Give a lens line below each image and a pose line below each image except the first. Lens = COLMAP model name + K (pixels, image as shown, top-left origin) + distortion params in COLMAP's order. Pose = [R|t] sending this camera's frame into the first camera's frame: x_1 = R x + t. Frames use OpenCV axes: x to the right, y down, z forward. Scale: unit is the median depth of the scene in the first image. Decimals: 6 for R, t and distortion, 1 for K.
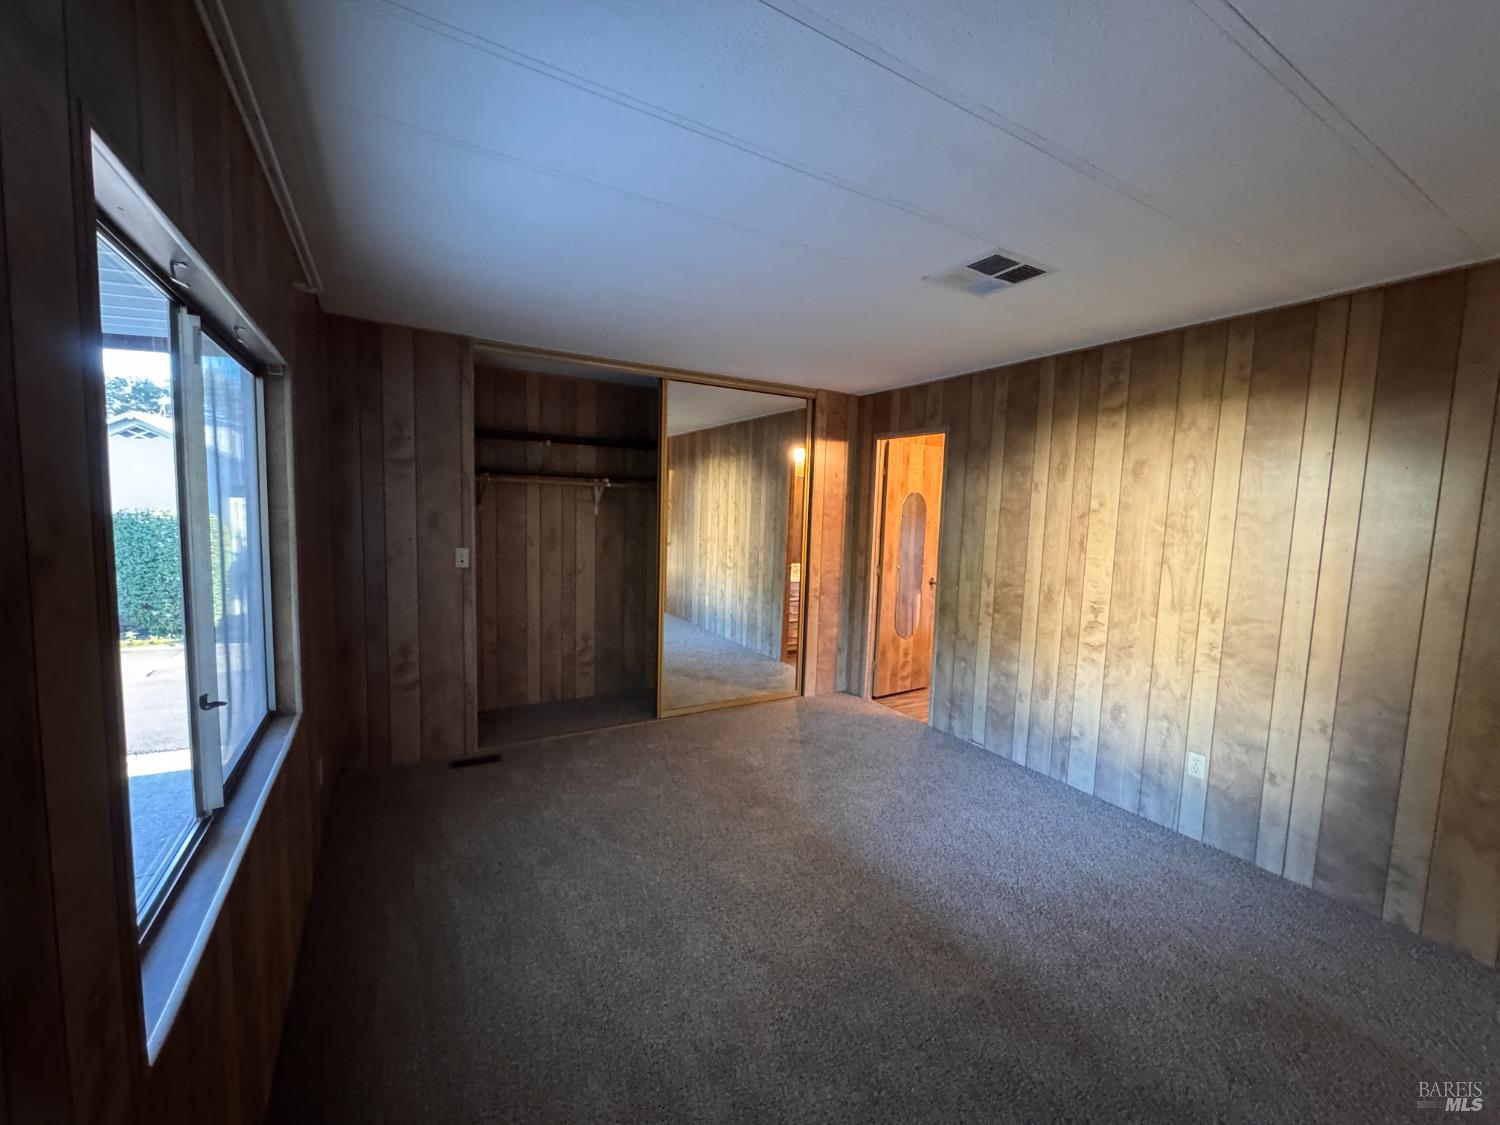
lens RADIAL K [[596.2, 0, 750.0], [0, 596.2, 562.5], [0, 0, 1]] dist [-0.002727, 0.000219]
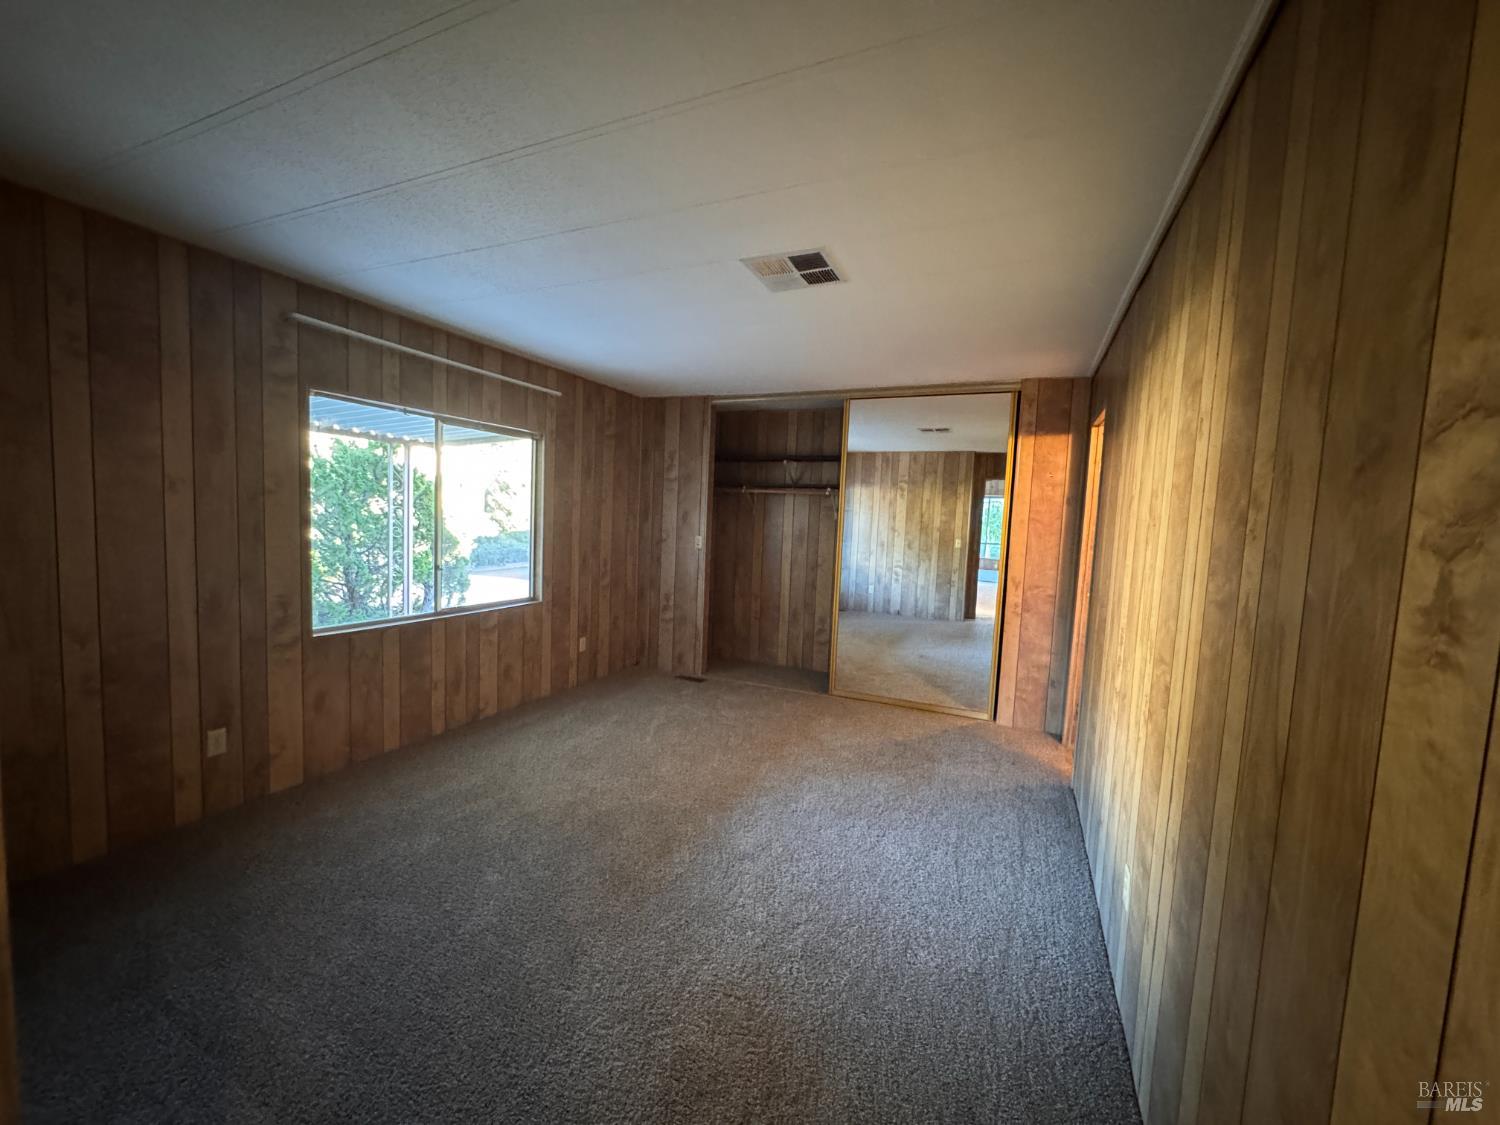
lens RADIAL K [[596.2, 0, 750.0], [0, 596.2, 562.5], [0, 0, 1]] dist [-0.002727, 0.000219]
pose [[0.590247, 0.061525, -0.804874, 0.703756], [-0.097910, 0.995186, 0.004272, 0.021083], [0.801263, 0.076284, 0.593430, 0.186865]]
